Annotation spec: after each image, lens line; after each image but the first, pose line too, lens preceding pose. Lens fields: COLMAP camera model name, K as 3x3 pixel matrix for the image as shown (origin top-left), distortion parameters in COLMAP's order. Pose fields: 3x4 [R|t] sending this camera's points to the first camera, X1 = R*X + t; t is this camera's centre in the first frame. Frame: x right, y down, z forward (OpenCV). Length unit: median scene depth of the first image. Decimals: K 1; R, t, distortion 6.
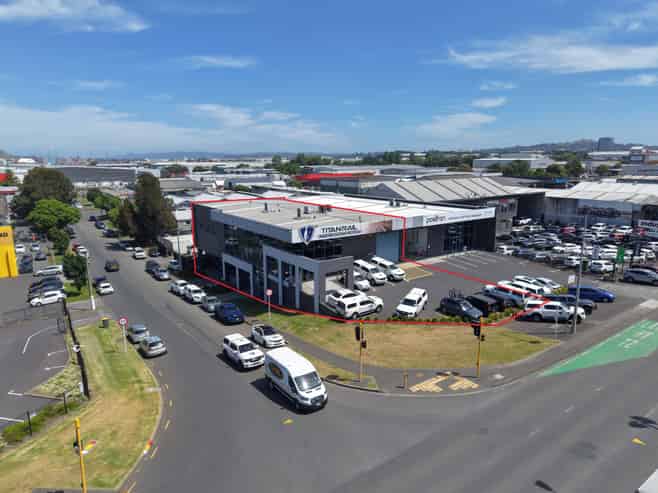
lens RADIAL K [[440.5, 0, 329.0], [0, 440.5, 246.5], [0, 0, 1]] dist [0.028199, -0.027311]
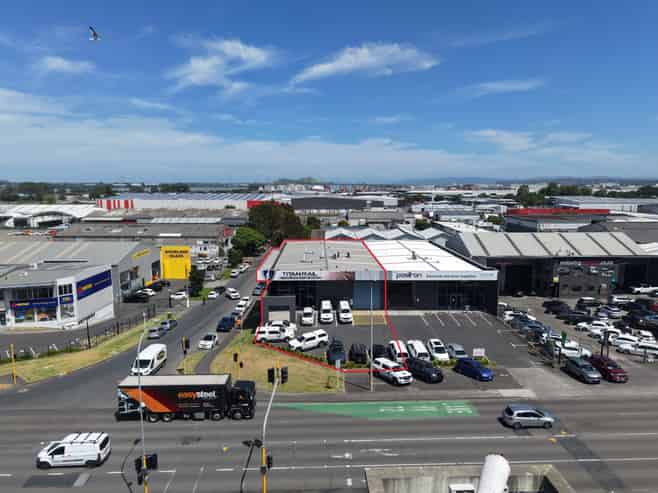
lens RADIAL K [[440.5, 0, 329.0], [0, 440.5, 246.5], [0, 0, 1]] dist [0.028199, -0.027311]
pose [[0.828168, 0.083873, -0.554169, 0.633103], [-0.114454, 0.993212, -0.020723, -0.081832], [0.548669, 0.080589, 0.832146, -0.024044]]
